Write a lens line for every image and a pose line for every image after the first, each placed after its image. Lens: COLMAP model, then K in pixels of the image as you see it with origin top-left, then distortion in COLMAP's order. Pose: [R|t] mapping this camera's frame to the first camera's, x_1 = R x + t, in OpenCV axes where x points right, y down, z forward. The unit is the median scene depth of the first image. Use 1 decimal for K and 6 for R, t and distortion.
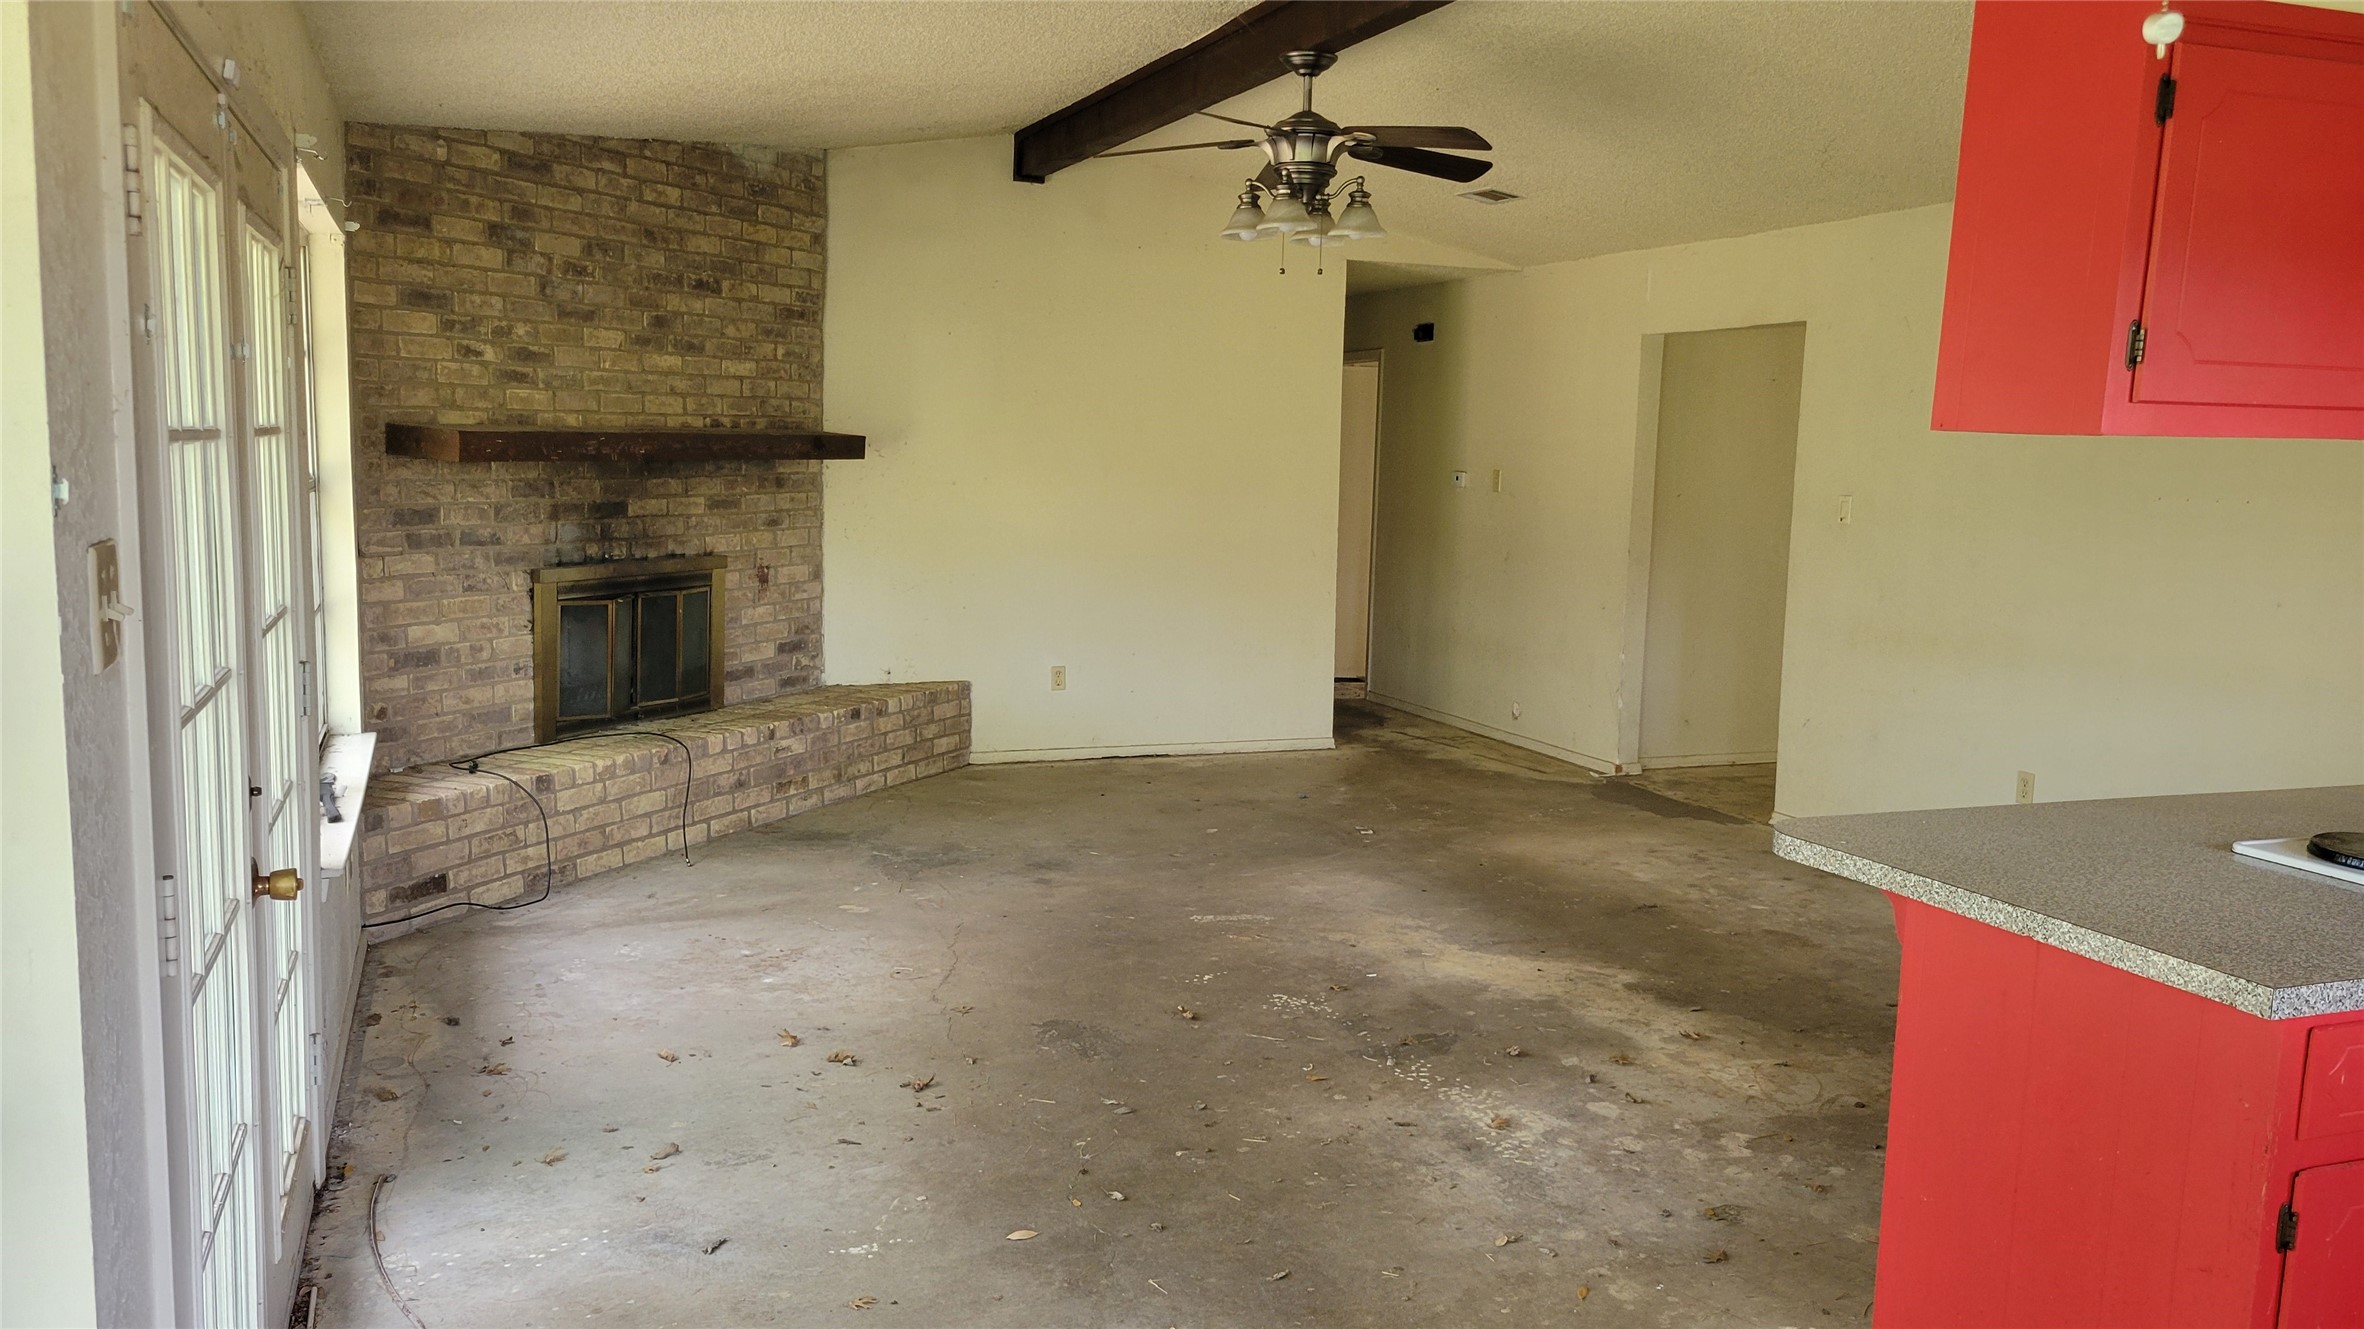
lens RADIAL K [[1788.0, 0, 1202.0], [0, 1788.0, 680.9], [0, 0, 1]] dist [0.035517, -0.015880]
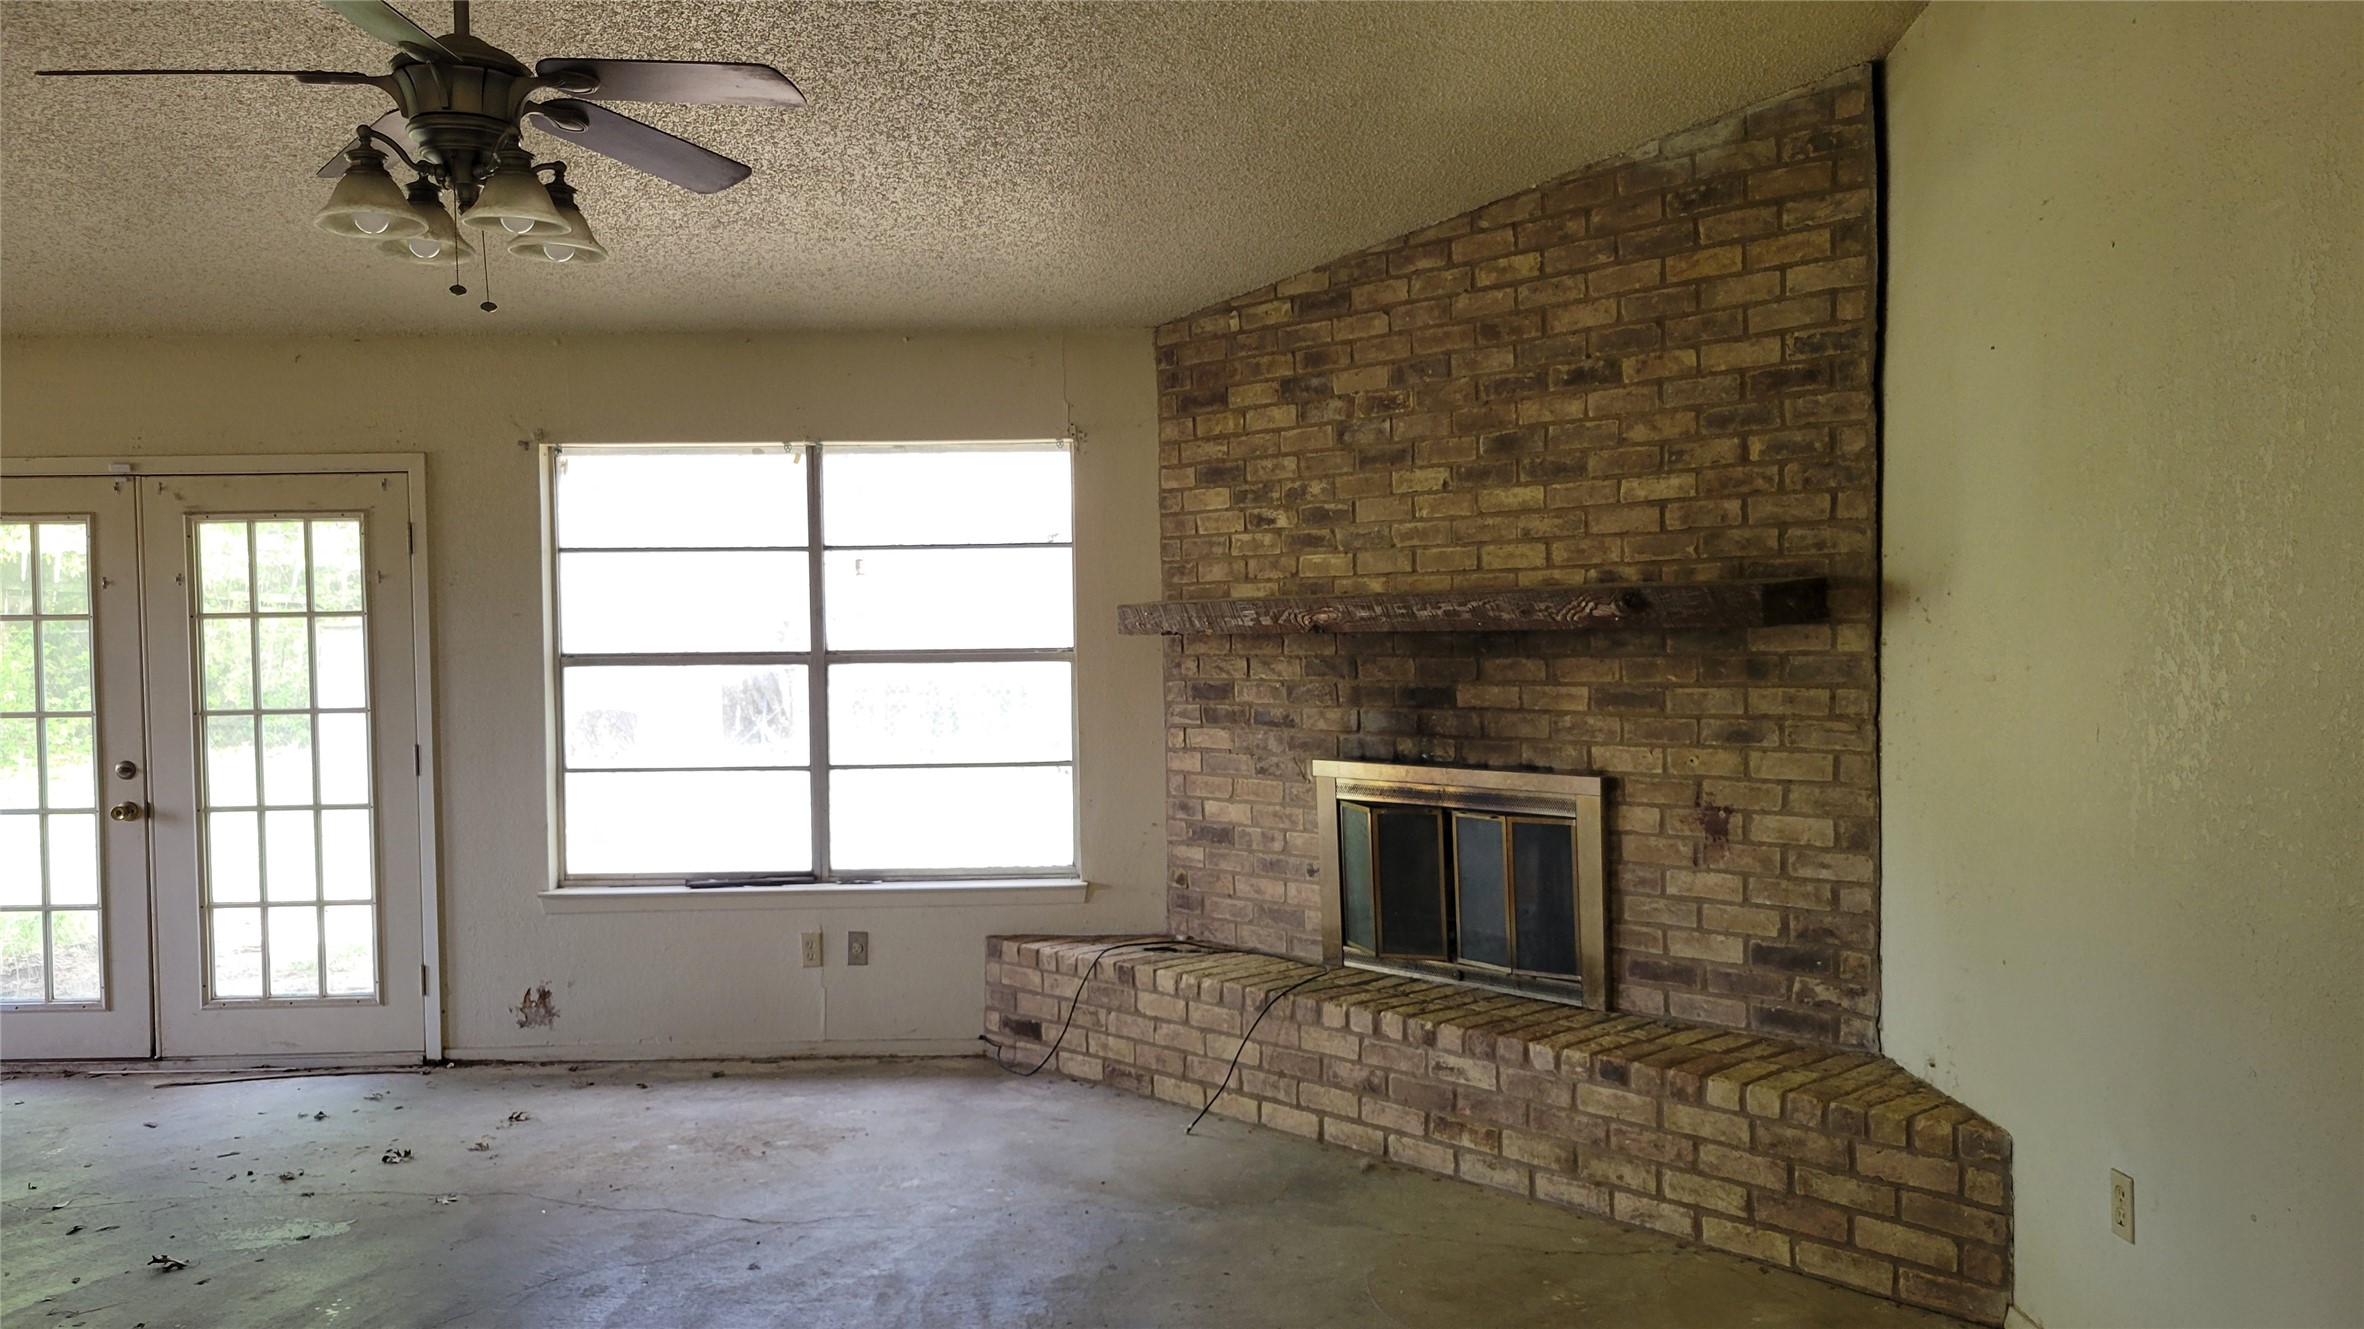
lens RADIAL K [[1788.0, 0, 1193.2], [0, 1788.0, 662.6], [0, 0, 1]] dist [0.035517, -0.015880]
pose [[-0.376753, 0.002046, -0.926312, 0.569481], [-0.119215, 0.991574, 0.050678, -0.183301], [0.918610, 0.129523, -0.373335, 1.595334]]
